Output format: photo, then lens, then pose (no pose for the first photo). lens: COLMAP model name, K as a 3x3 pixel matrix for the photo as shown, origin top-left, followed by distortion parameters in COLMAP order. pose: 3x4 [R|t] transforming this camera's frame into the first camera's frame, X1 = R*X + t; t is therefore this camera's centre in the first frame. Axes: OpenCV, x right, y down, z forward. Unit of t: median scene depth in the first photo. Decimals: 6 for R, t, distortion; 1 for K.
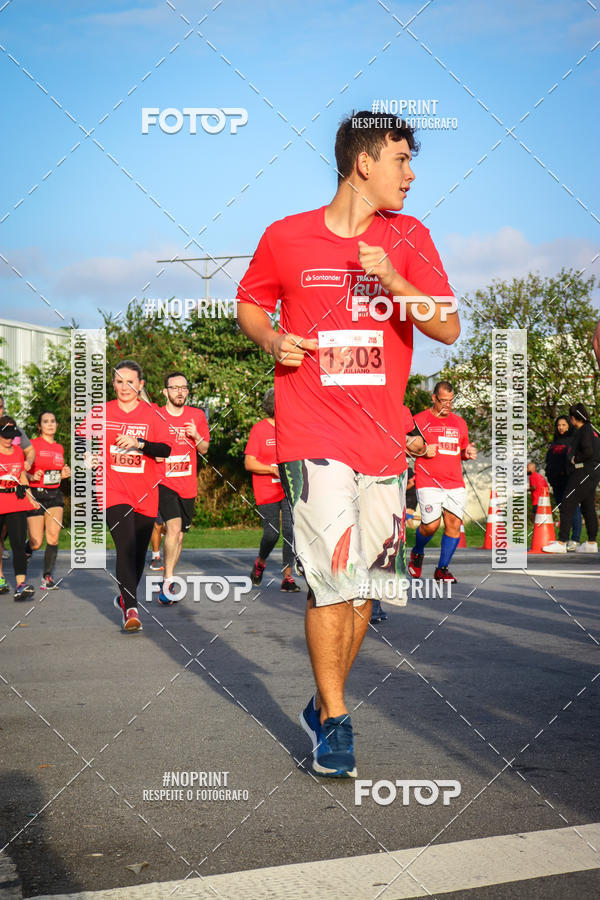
lens RADIAL K [[2705.3, 0, 270.7], [0, 2705.3, 424.8], [0, 0, 1]] dist [0.112070, 2.367922]
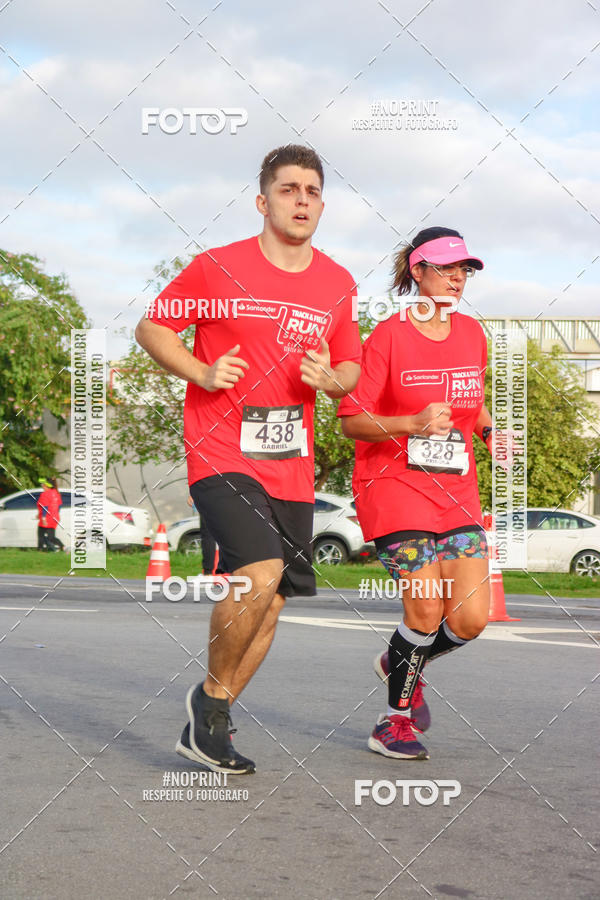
lens RADIAL K [[2744.1, 0, 274.0], [0, 2744.1, 397.0], [0, 0, 1]] dist [0.331312, -0.211214]
pose [[0.978531, 0.059394, 0.197355, -0.052948], [-0.055857, 0.998164, -0.023442, 0.008393], [-0.198385, 0.011915, 0.980052, 0.203347]]
